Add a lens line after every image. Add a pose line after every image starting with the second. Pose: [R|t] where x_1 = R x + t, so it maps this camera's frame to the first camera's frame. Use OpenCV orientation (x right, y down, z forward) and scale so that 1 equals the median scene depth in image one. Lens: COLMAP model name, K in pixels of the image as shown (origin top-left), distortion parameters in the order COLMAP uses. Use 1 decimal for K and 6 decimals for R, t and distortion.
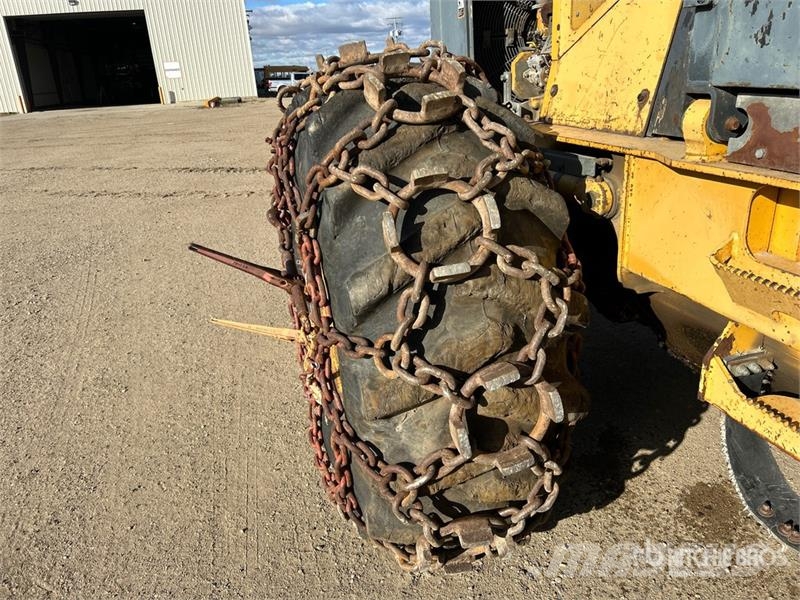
lens RADIAL K [[605.2, 0, 400.0], [0, 605.2, 300.0], [0, 0, 1]] dist [0.053966, -0.051709]
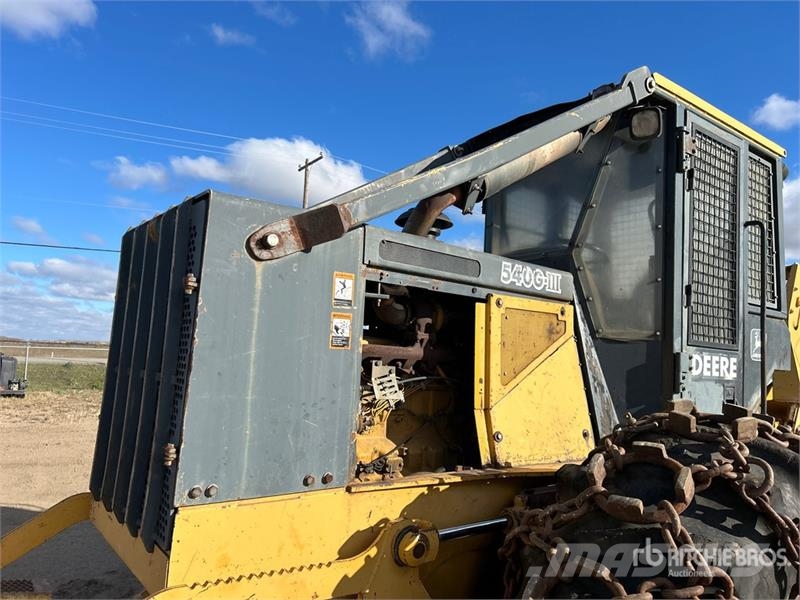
lens RADIAL K [[605.2, 0, 400.0], [0, 605.2, 300.0], [0, 0, 1]] dist [0.053966, -0.051709]
pose [[-0.367186, 0.131708, 0.920775, -1.082806], [0.312657, 0.949800, -0.011179, -0.953006], [-0.876025, 0.283782, -0.389933, 2.328986]]
